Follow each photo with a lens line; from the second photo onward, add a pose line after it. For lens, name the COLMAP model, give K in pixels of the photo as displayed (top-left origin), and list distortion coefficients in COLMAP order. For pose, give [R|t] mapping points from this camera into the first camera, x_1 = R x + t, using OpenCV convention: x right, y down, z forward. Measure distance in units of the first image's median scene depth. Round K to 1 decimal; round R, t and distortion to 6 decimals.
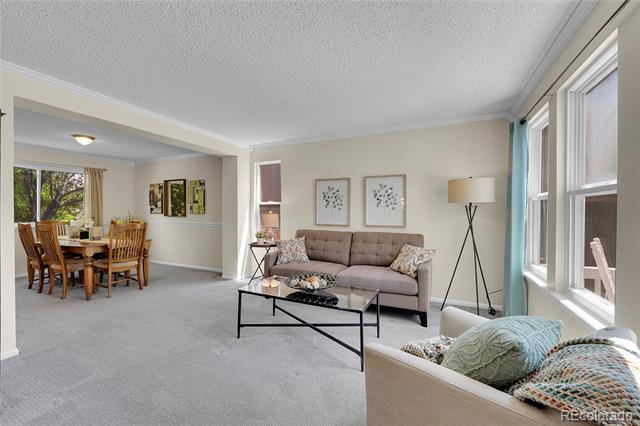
lens RADIAL K [[261.3, 0, 317.1], [0, 261.3, 217.5], [0, 0, 1]] dist [-0.000111, -0.000135]
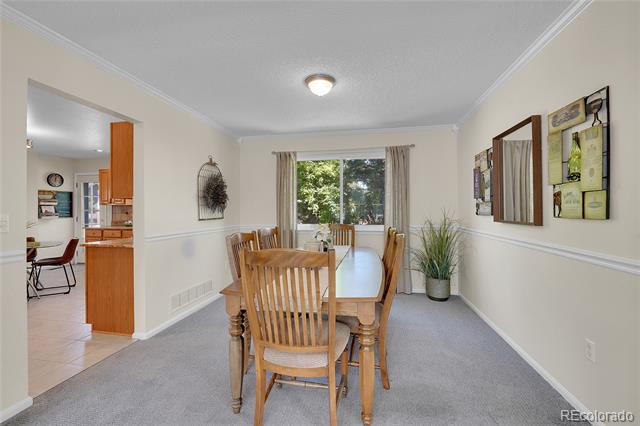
lens RADIAL K [[274.7, 0, 320.0], [0, 274.7, 213.0], [0, 0, 1]] dist [-0.000357, -0.000015]
pose [[0.270672, 0.001211, -0.962671, -0.244529], [-0.006443, 0.999979, -0.000554, -0.018092], [0.962650, 0.006352, 0.270674, 0.646929]]
